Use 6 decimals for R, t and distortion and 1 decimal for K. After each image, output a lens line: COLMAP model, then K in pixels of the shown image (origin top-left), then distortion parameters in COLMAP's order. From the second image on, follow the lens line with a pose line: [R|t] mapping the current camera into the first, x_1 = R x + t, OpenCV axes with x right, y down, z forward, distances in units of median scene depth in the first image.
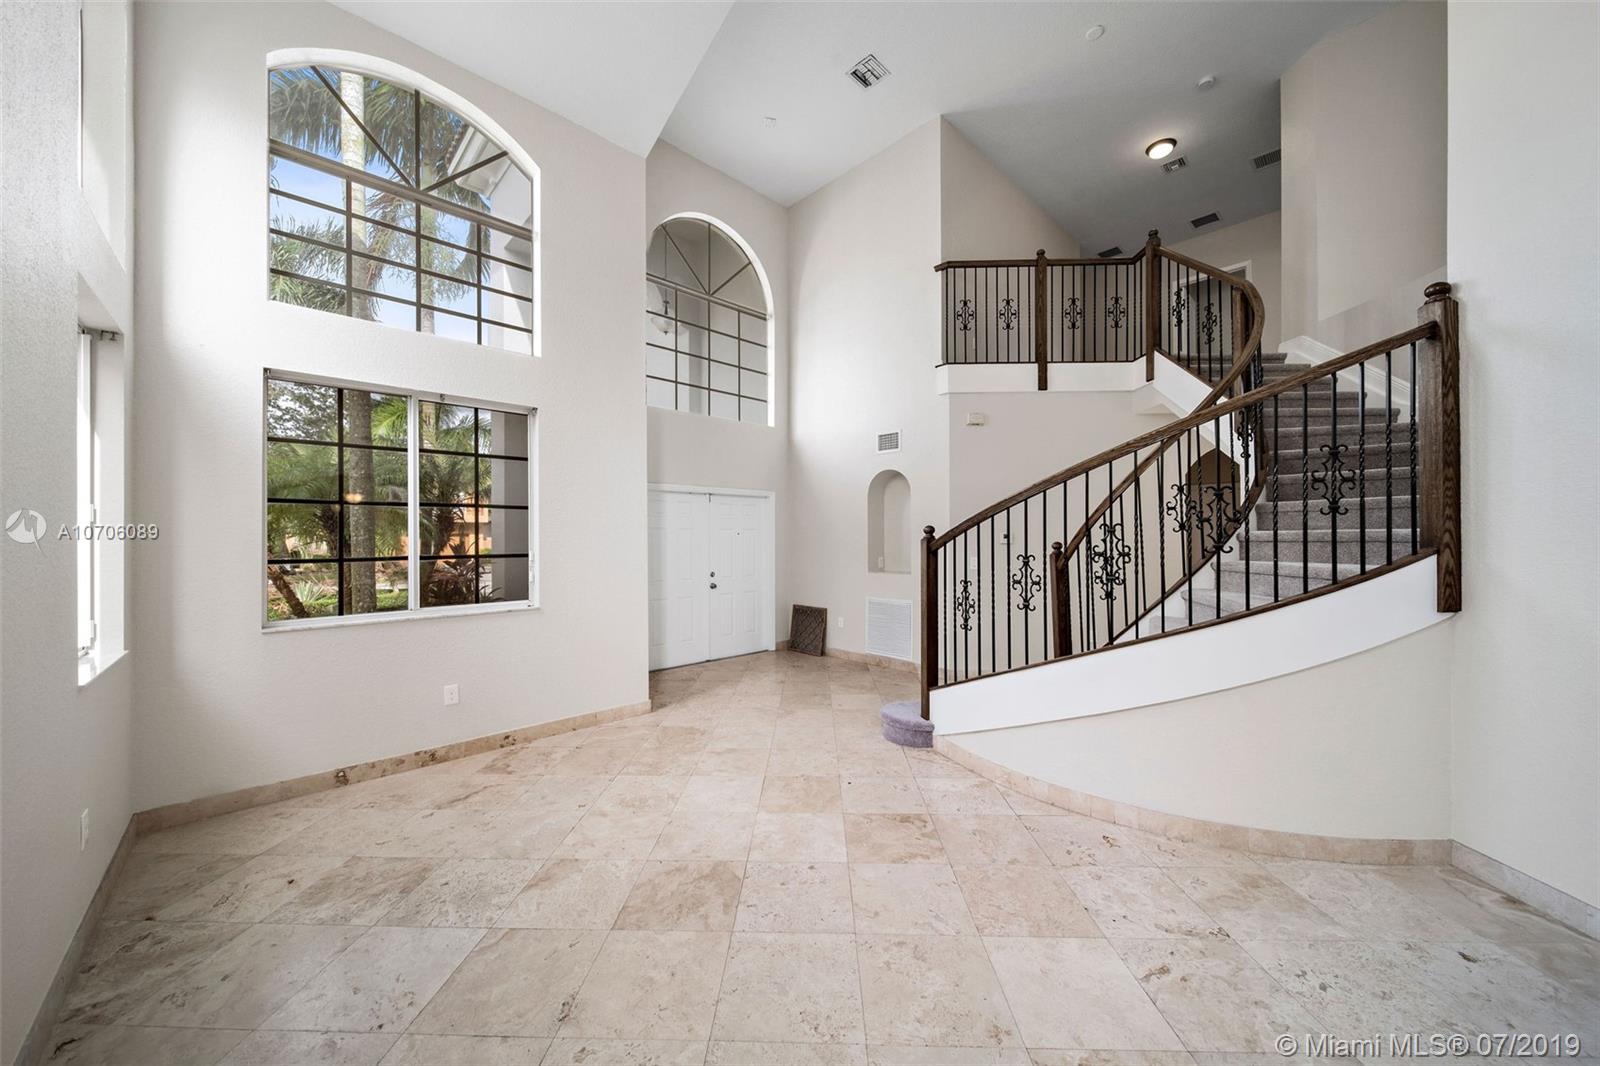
lens RADIAL K [[564.4, 0, 805.7], [0, 564.4, 535.2], [0, 0, 1]] dist [0.001243, -0.001385]
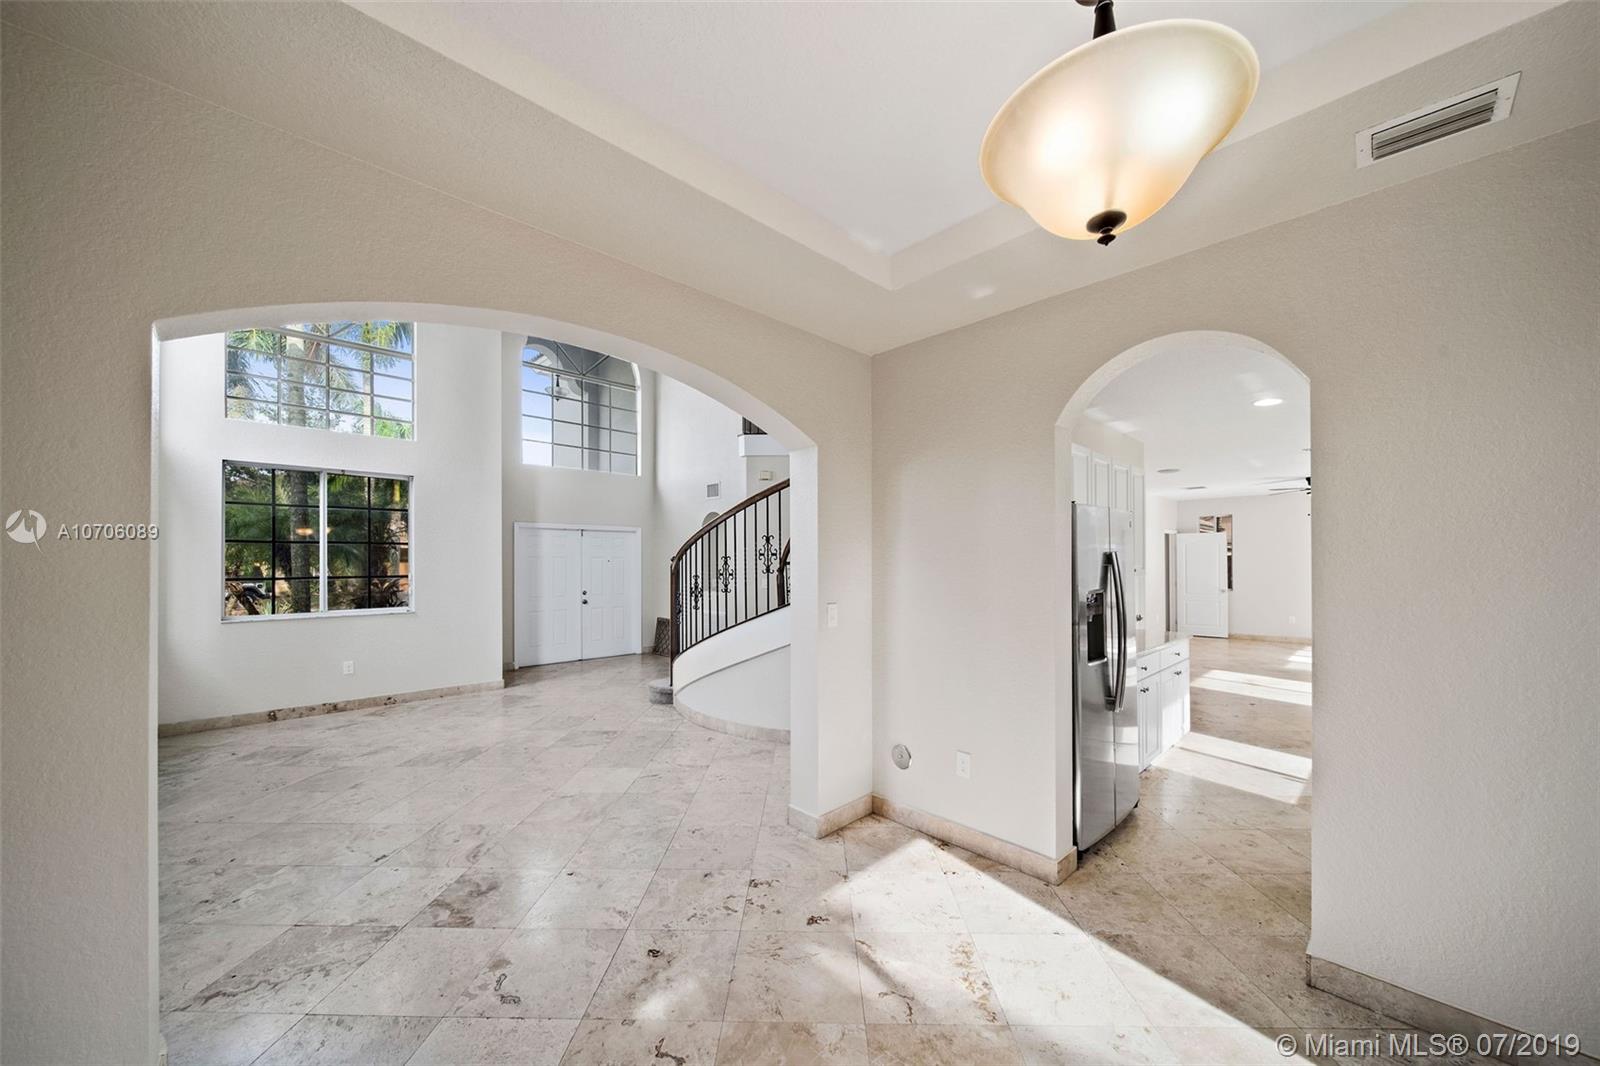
lens RADIAL K [[564.4, 0, 791.1], [0, 564.4, 559.4], [0, 0, 1]] dist [0.001243, -0.001385]
pose [[0.999990, -0.000389, 0.004421, 0.647908], [0.000407, 0.999992, -0.004025, -0.003194], [-0.004419, 0.004027, 0.999982, -0.612310]]
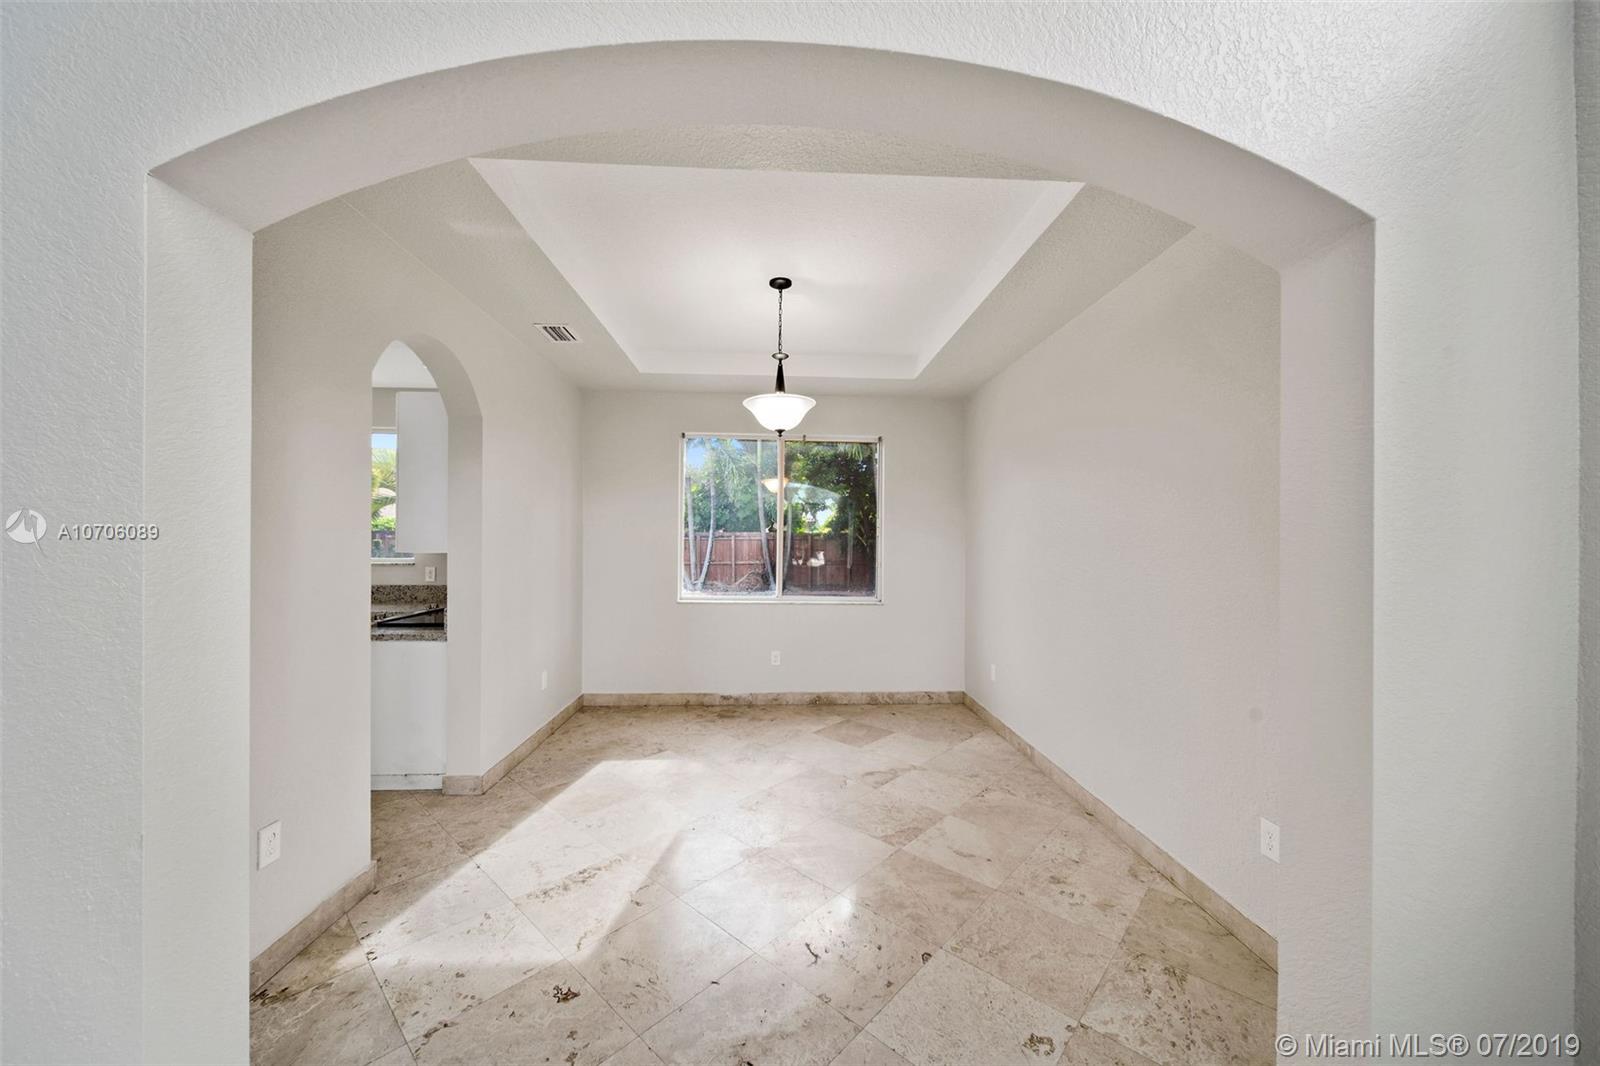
lens RADIAL K [[564.4, 0, 799.8], [0, 564.4, 533.2], [0, 0, 1]] dist [0.001243, -0.001385]
pose [[-0.757325, 0.006658, 0.653004, 0.164005], [-0.006565, 0.999820, -0.017808, 0.013543], [-0.653005, -0.017774, -0.757145, 0.354053]]
